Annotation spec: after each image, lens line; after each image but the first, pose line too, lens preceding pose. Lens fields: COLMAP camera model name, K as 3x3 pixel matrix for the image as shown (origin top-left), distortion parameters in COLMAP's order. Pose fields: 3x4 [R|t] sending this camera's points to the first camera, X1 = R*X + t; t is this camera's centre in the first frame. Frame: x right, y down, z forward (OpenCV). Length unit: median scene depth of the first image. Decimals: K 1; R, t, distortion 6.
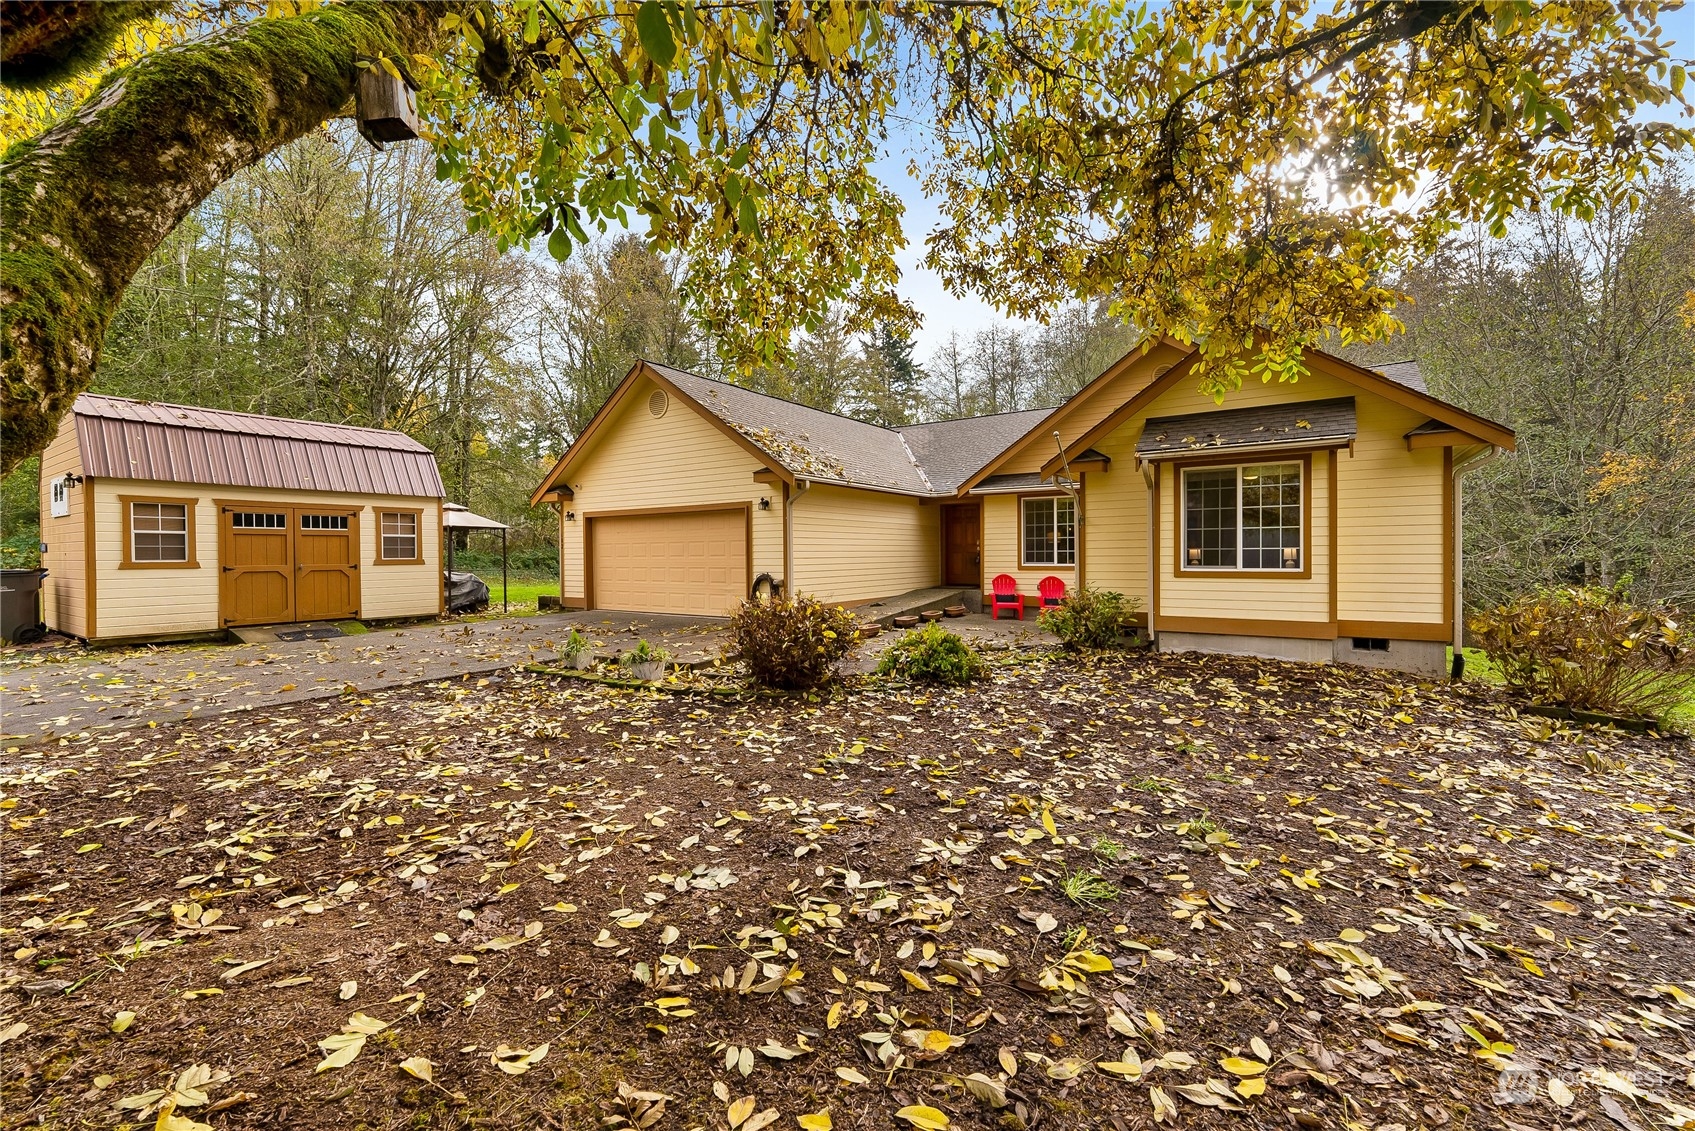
lens RADIAL K [[689.5, 0, 847.5], [0, 689.5, 565.5], [0, 0, 1]] dist [-0.000110, -0.000134]
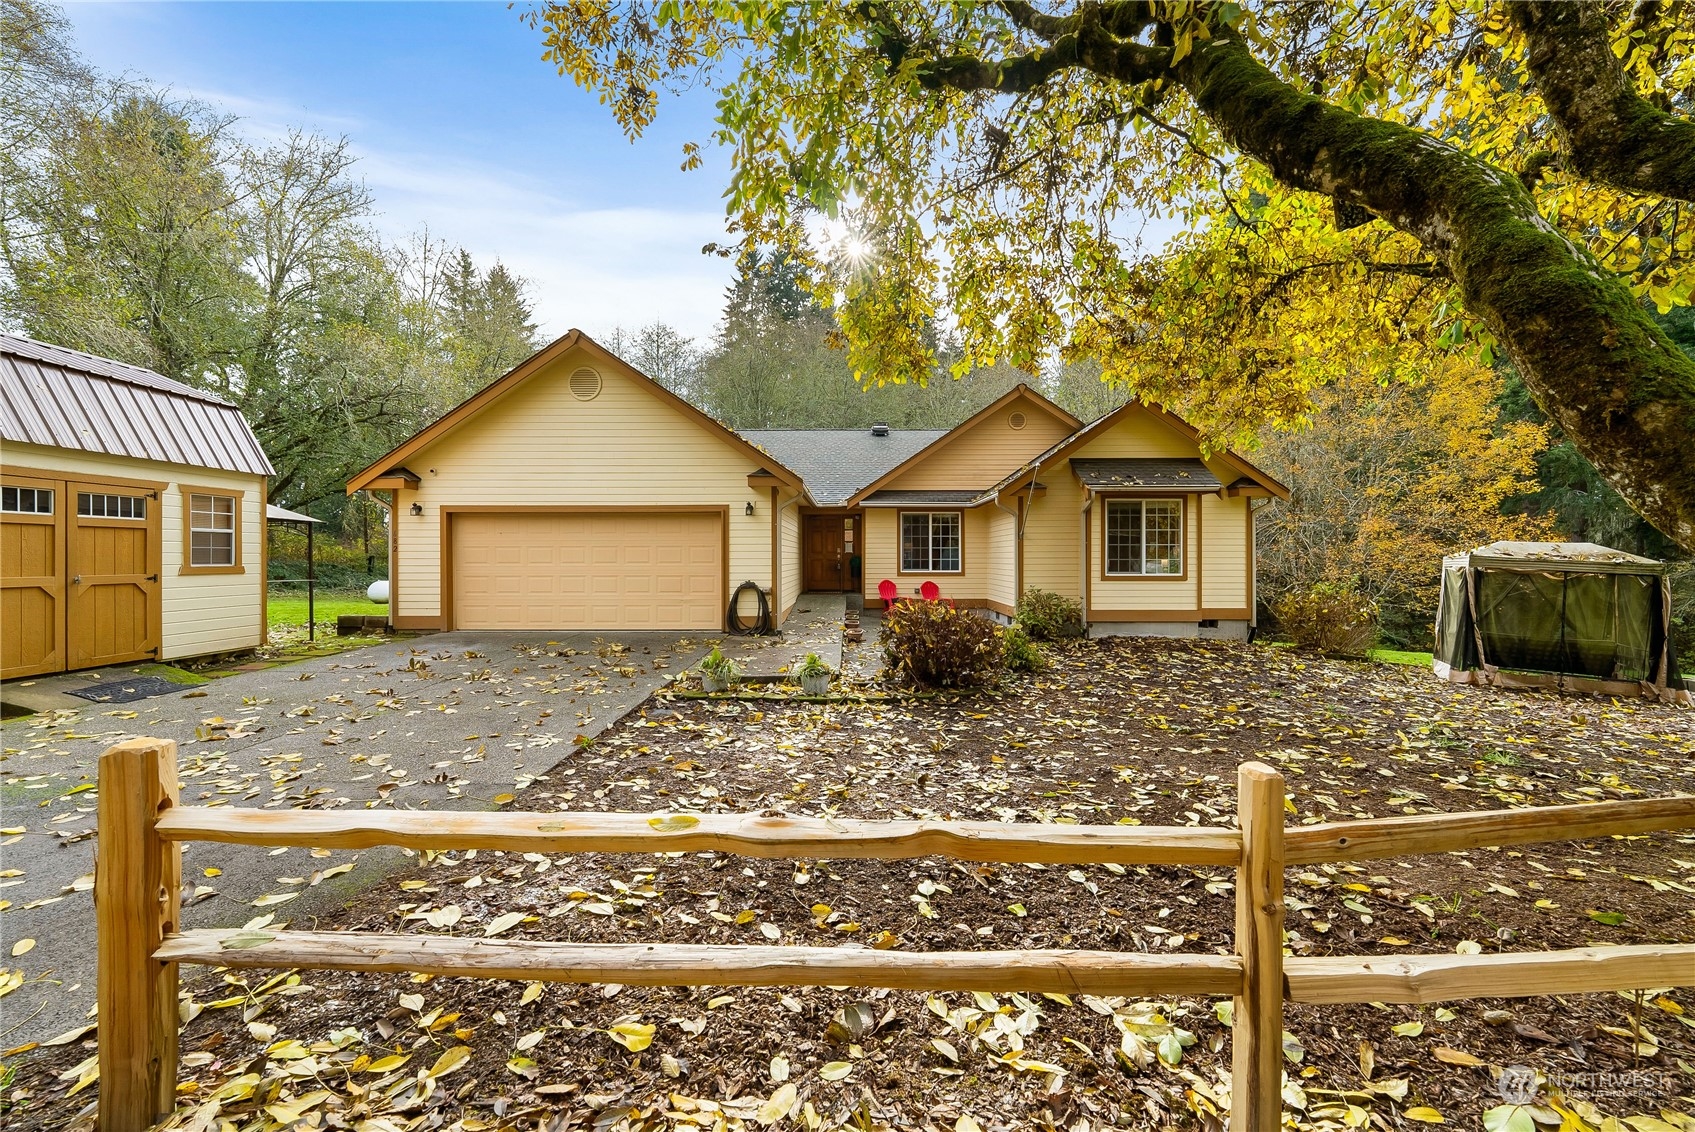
lens RADIAL K [[697.6, 0, 845.6], [0, 697.6, 560.3], [0, 0, 1]] dist [-0.001293, -0.000374]
pose [[0.835131, 0.005438, 0.550024, -0.541365], [0.003054, 0.999890, -0.014522, -0.003388], [-0.550042, 0.013808, 0.835023, 0.118614]]
